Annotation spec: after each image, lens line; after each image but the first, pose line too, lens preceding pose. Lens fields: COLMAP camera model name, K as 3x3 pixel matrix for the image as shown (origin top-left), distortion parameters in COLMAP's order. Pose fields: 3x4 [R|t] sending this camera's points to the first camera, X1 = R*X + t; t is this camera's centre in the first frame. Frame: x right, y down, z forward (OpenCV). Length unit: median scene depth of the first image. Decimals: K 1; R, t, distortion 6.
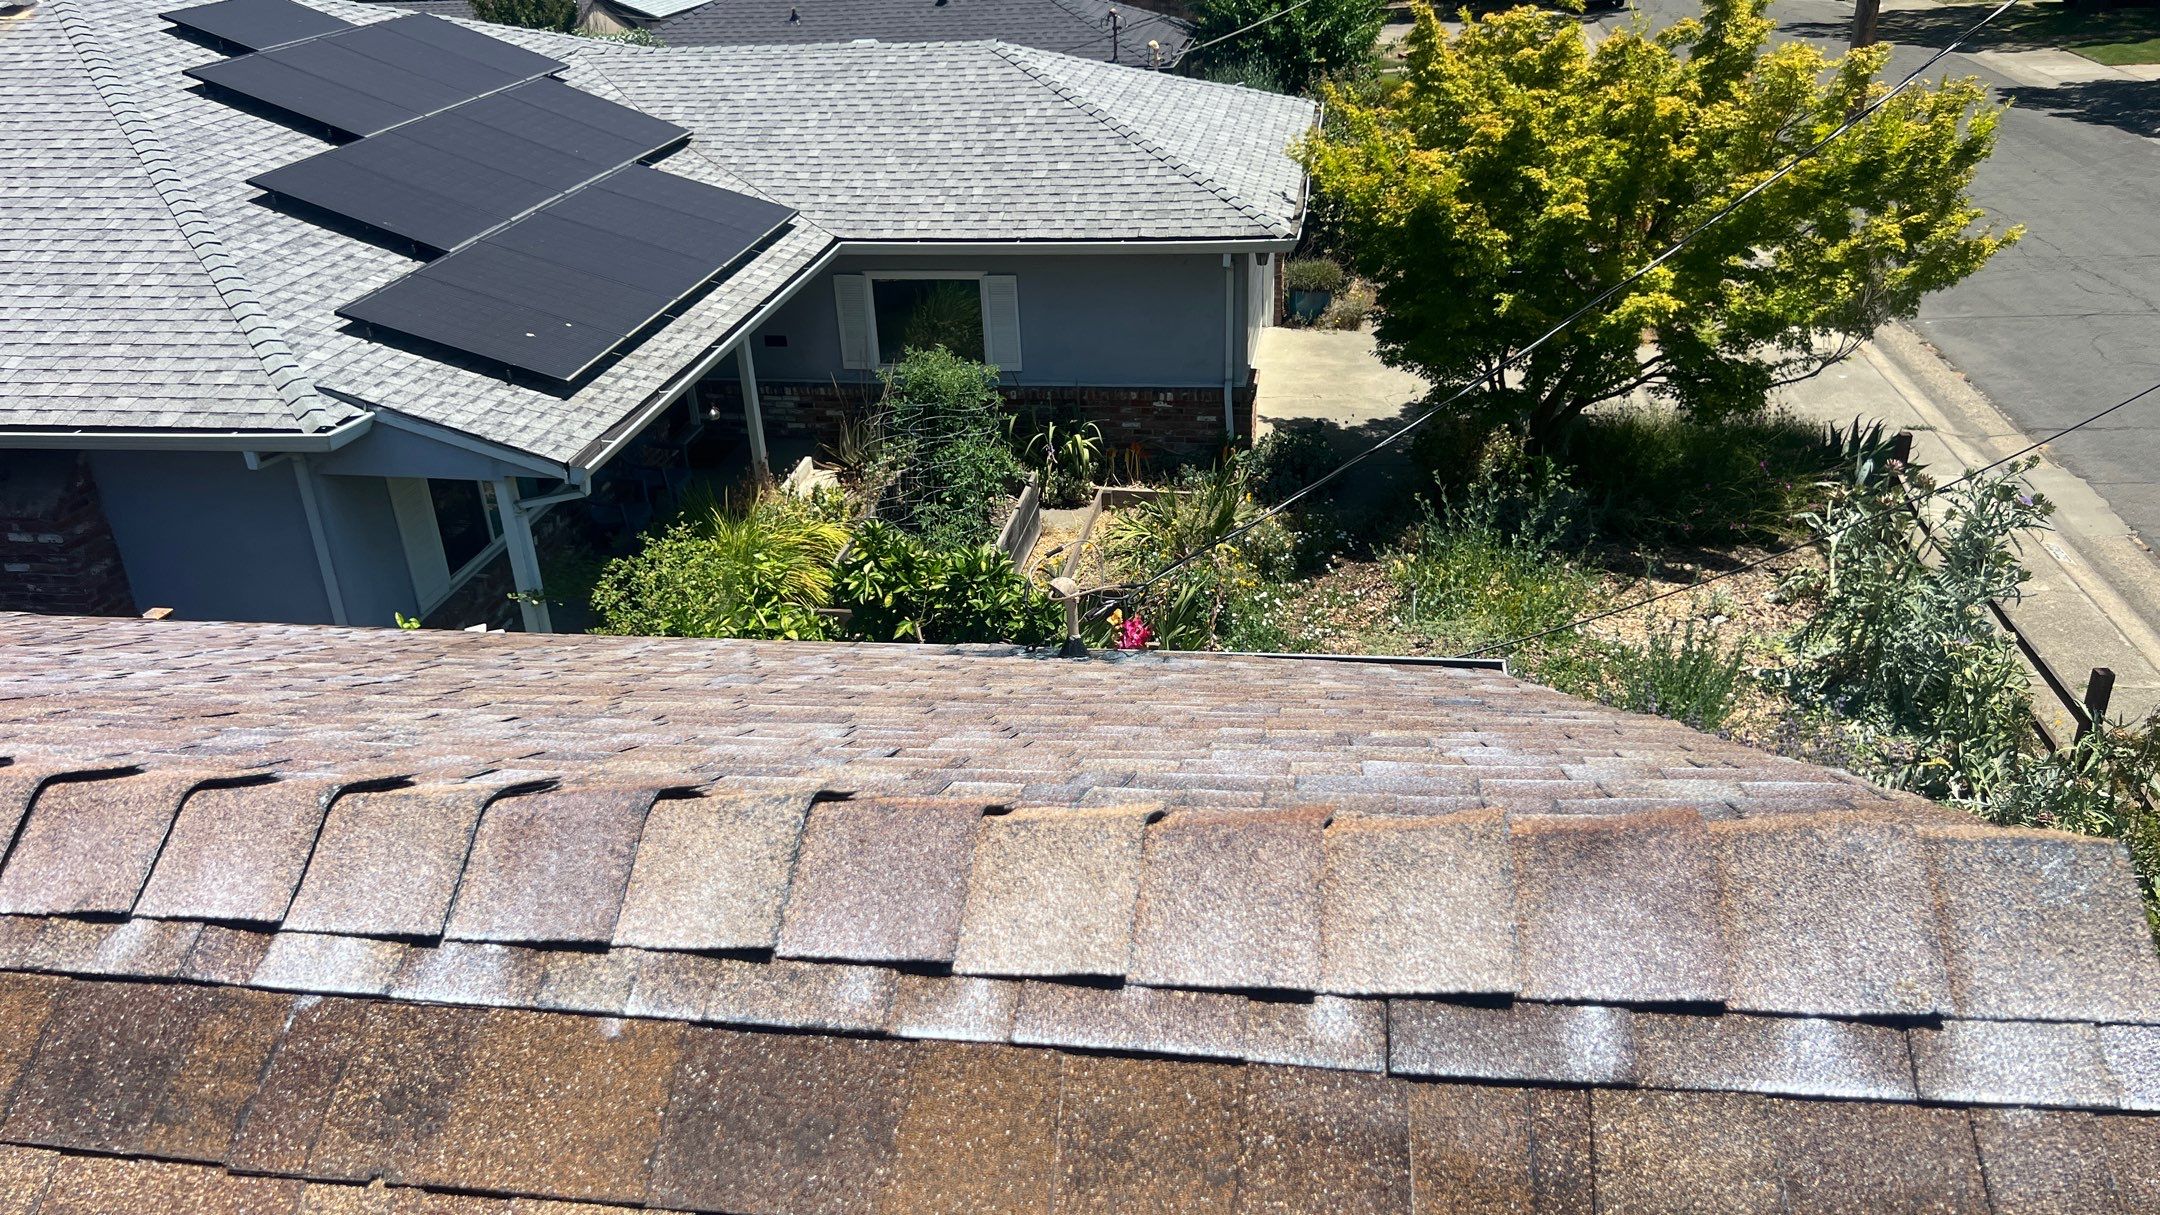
lens RADIAL K [[1630.6, 0, 1062.1], [0, 1630.6, 600.4], [0, 0, 1]] dist [0.027586, -0.023463]
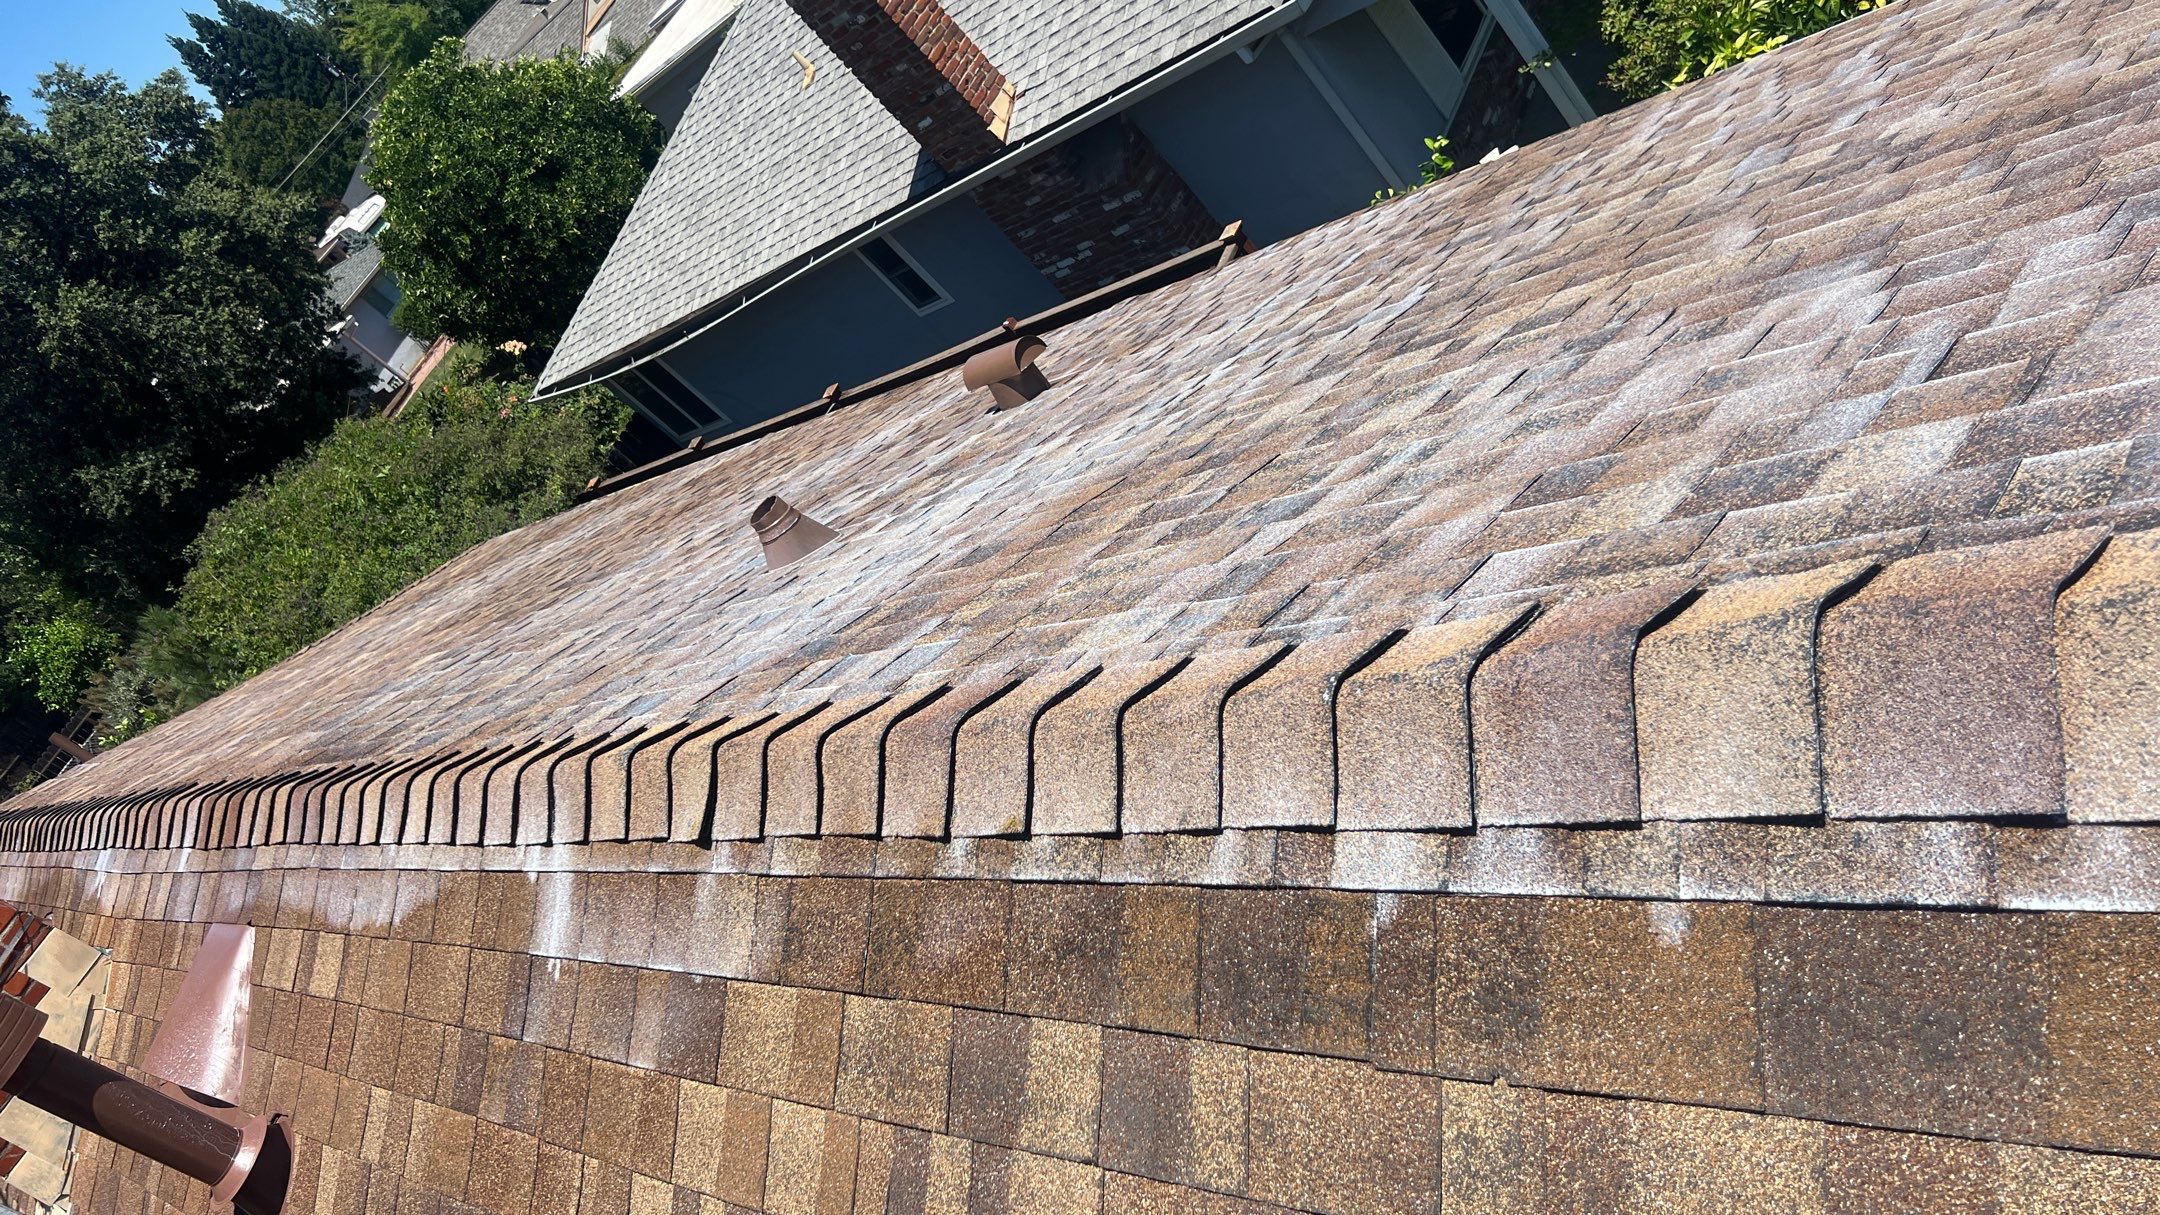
lens RADIAL K [[1630.6, 0, 1101.8], [0, 1630.6, 608.0], [0, 0, 1]] dist [0.027586, -0.023463]
pose [[0.749293, -0.218891, -0.625018, 0.095892], [0.424791, 0.882913, 0.200044, -0.206730], [0.508048, -0.415393, 0.754543, 0.211427]]
